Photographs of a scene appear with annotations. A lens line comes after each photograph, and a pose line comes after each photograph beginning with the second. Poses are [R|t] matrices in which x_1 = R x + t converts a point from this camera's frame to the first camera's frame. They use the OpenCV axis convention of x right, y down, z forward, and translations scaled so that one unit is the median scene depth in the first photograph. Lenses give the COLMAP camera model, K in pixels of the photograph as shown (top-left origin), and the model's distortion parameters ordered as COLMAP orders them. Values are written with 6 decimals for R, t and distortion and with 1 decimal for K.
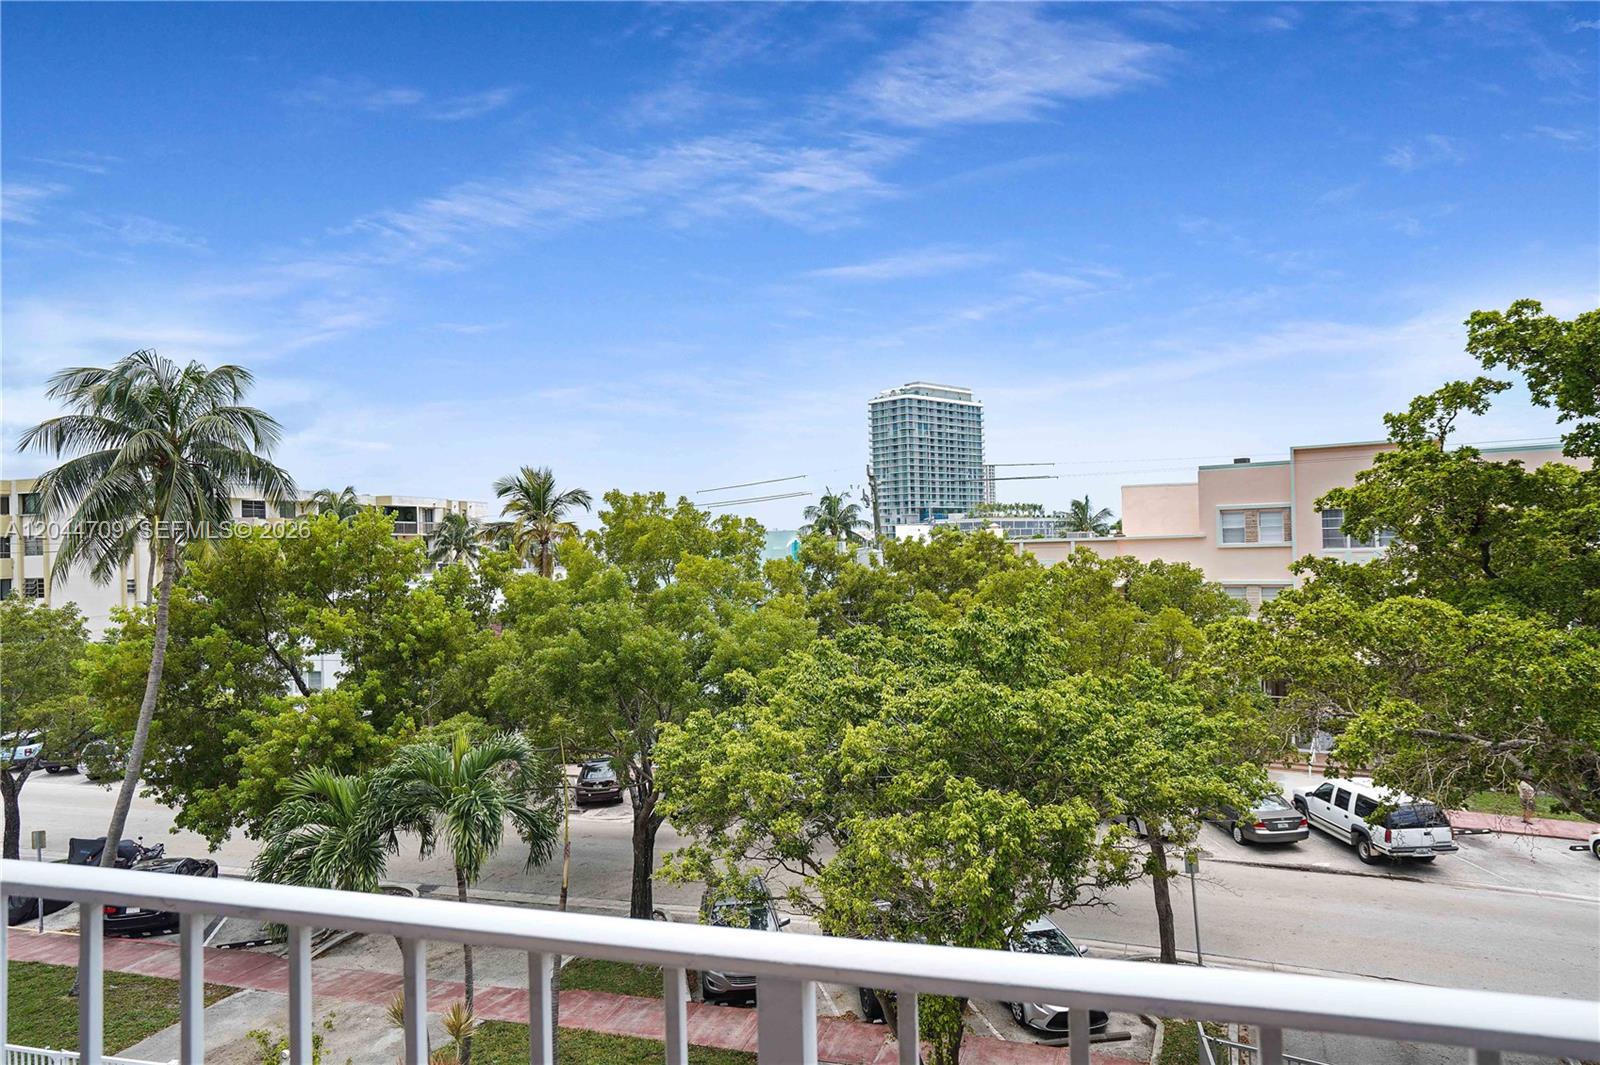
lens RADIAL K [[991.3, 0, 797.5], [0, 991.3, 544.4], [0, 0, 1]] dist [-0.020782, 0.027279]
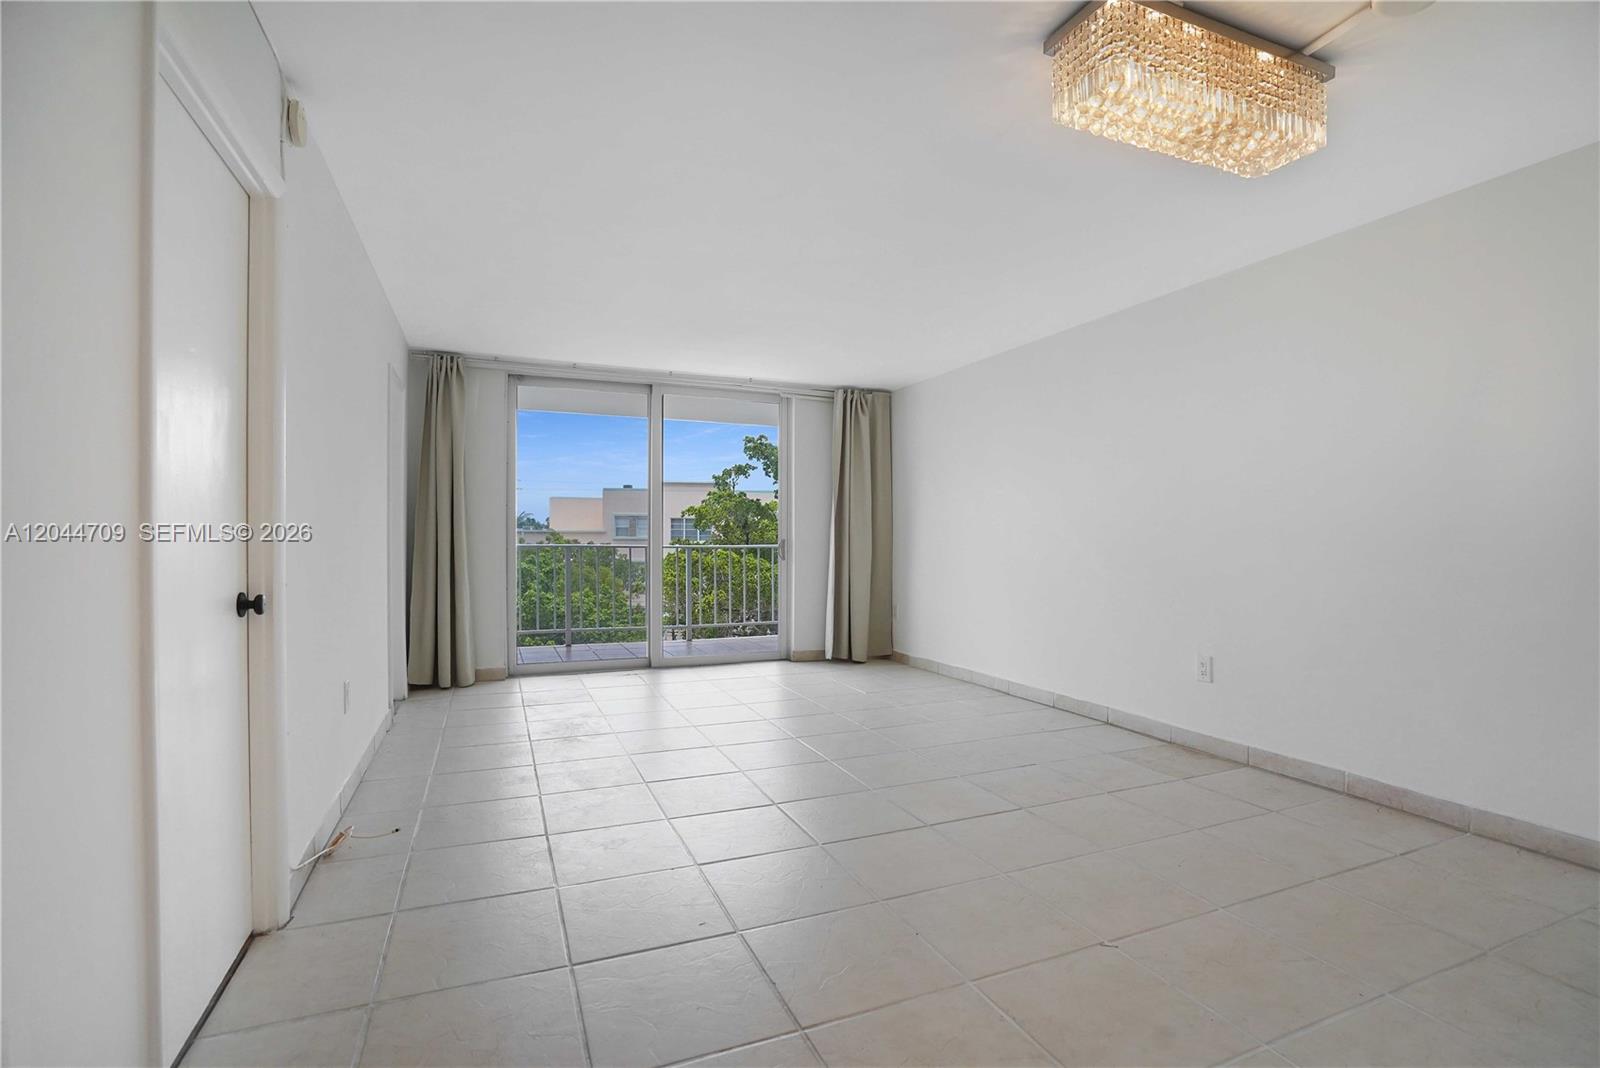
lens RADIAL K [[755.6, 0, 790.5], [0, 755.6, 548.8], [0, 0, 1]] dist [-0.055293, 0.018114]
pose [[0.787538, 0.022040, 0.615872, -0.188787], [-0.028467, 0.999595, 0.000629, 0.018364], [-0.615609, -0.018027, 0.787846, -0.275525]]
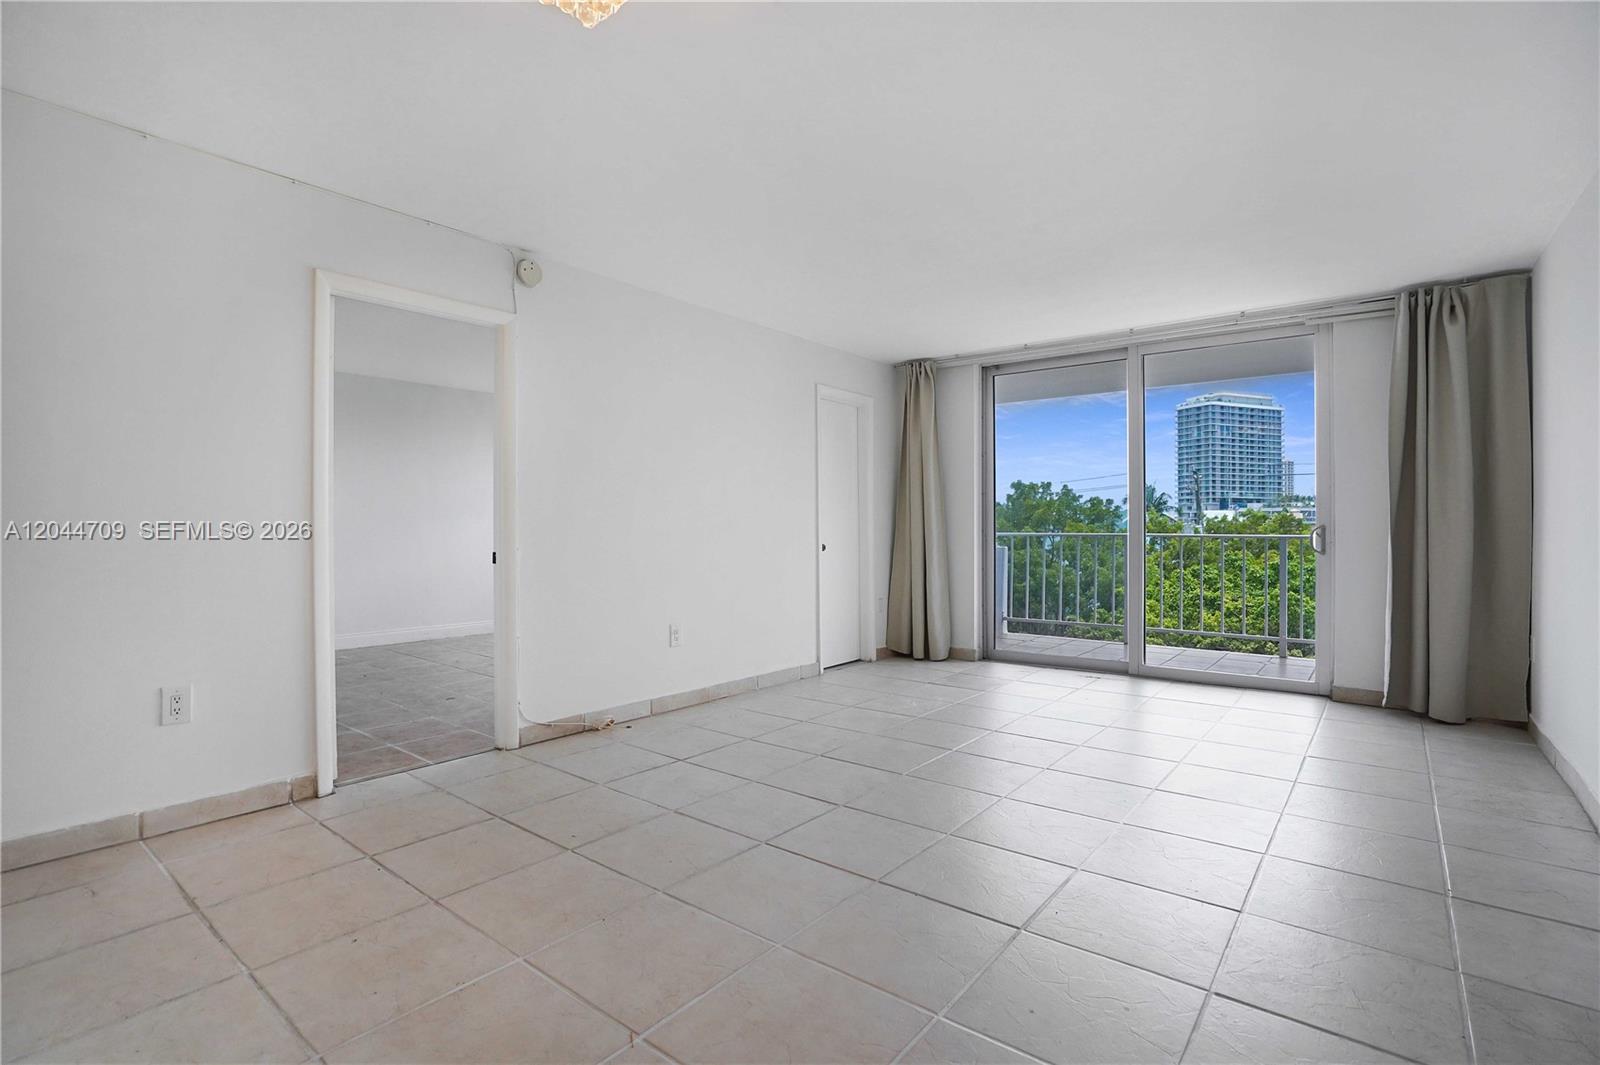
lens RADIAL K [[755.6, 0, 784.0], [0, 755.6, 522.9], [0, 0, 1]] dist [-0.055293, 0.018114]
pose [[0.918471, 0.028272, -0.394476, -0.063883], [-0.027710, 0.999591, 0.007124, 0.017049], [0.394516, 0.004388, 0.918879, -0.286463]]
